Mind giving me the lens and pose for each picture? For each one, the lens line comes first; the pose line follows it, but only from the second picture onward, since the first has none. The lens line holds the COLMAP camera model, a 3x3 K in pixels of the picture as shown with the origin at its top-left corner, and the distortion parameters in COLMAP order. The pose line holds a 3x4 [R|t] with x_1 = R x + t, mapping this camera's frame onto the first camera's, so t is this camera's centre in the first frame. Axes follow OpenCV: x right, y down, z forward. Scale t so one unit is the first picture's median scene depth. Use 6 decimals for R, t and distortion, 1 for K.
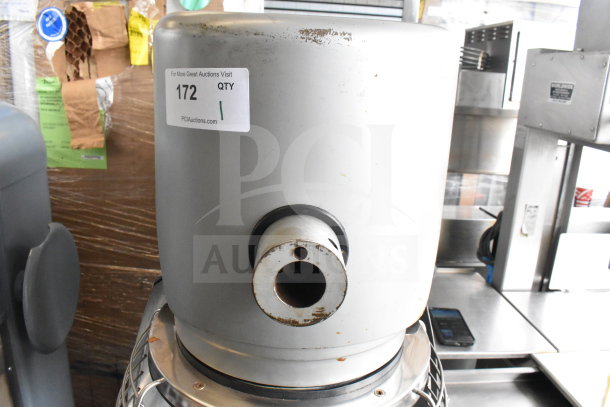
lens RADIAL K [[470.7, 0, 305.2], [0, 470.7, 205.3], [0, 0, 1]] dist [-0.100766, 0.023547]
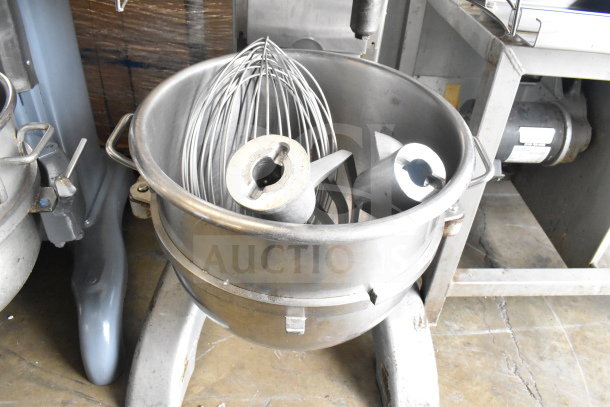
lens RADIAL K [[470.7, 0, 303.8], [0, 470.7, 205.5], [0, 0, 1]] dist [-0.100766, 0.023547]
pose [[0.999337, 0.029380, -0.021524, -0.020606], [-0.019347, 0.928935, 0.369737, 0.321214], [0.030857, -0.369075, 0.928887, 0.022978]]
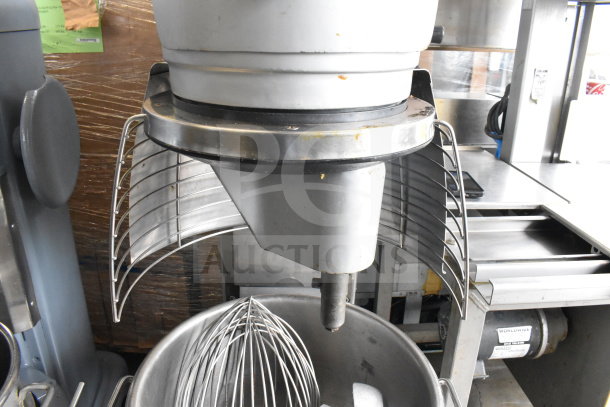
lens RADIAL K [[470.7, 0, 304.5], [0, 470.7, 207.4], [0, 0, 1]] dist [-0.100766, 0.023547]
pose [[0.999426, -0.029477, -0.016668, 0.002286], [0.031045, 0.994161, 0.103346, 0.163012], [0.013525, -0.103804, 0.994506, 0.010193]]
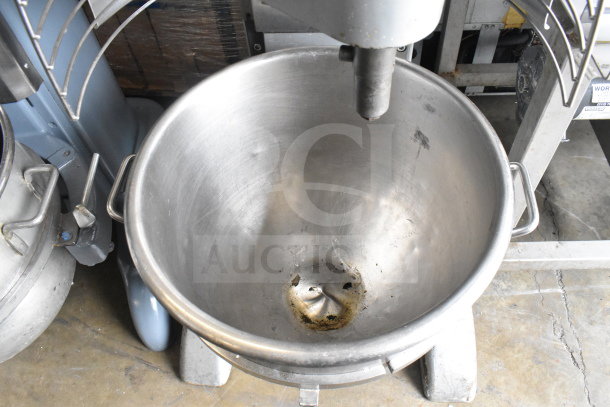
lens RADIAL K [[470.7, 0, 303.6], [0, 470.7, 202.8], [0, 0, 1]] dist [-0.100766, 0.023547]
pose [[0.987628, 0.016324, -0.155963, 0.025105], [0.085630, 0.777056, 0.623580, 0.170867], [0.131371, -0.629220, 0.766044, 0.169161]]
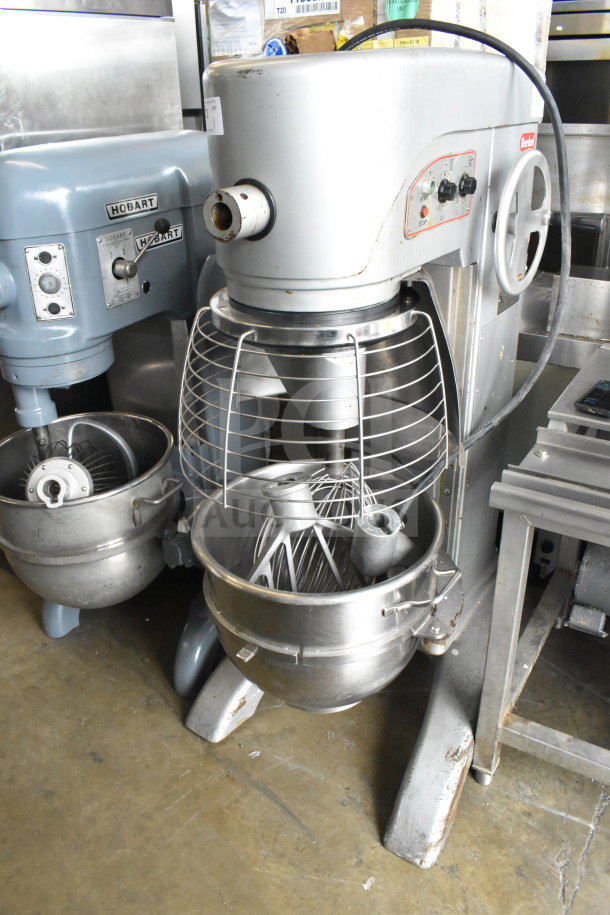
lens RADIAL K [[706.1, 0, 295.1], [0, 706.1, 453.8], [0, 0, 1]] dist [-0.100766, 0.023547]
pose [[0.799835, 0.209946, -0.562305, 0.479788], [-0.096184, 0.969556, 0.225186, 0.104893], [0.592463, -0.126027, 0.795679, -0.278415]]
